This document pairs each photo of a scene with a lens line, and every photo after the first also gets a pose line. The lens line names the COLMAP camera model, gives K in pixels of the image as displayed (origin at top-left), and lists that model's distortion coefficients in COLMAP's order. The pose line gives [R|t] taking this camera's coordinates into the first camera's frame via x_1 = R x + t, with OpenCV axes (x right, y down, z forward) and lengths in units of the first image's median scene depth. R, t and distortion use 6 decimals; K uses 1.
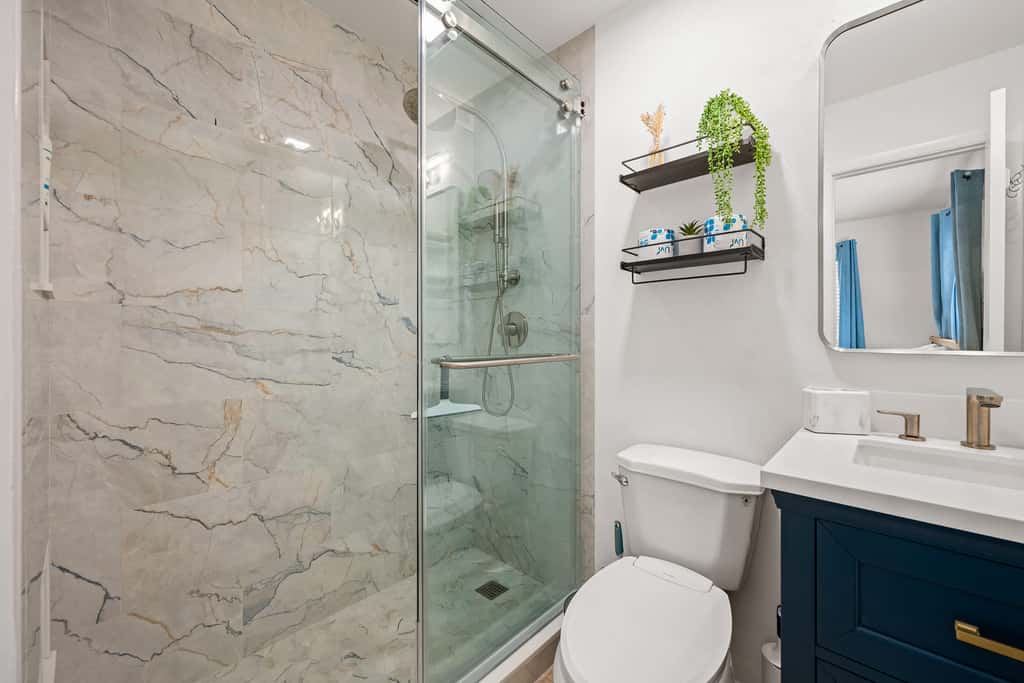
lens RADIAL K [[406.6, 0, 509.8], [0, 406.6, 339.0], [0, 0, 1]] dist [-0.000632, -0.000096]
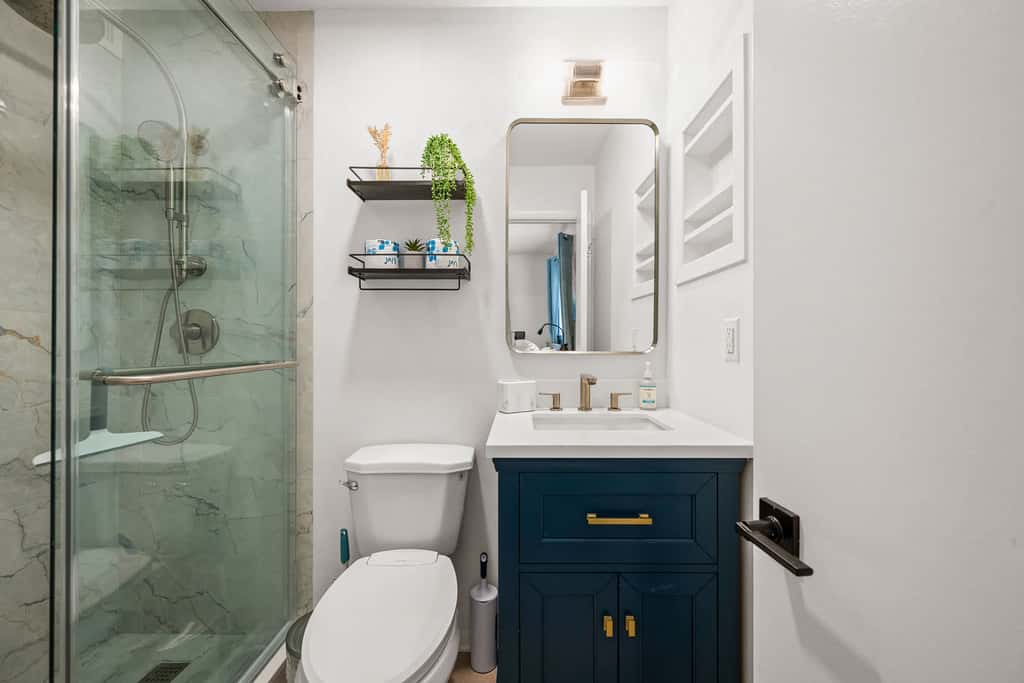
lens RADIAL K [[413.4, 0, 512.0], [0, 413.4, 341.5], [0, 0, 1]] dist [0.000658, -0.000186]
pose [[0.734514, 0.002818, 0.678588, -0.110194], [0.001081, 0.999985, -0.005323, -0.000439], [-0.678593, 0.004643, 0.734500, -0.013439]]
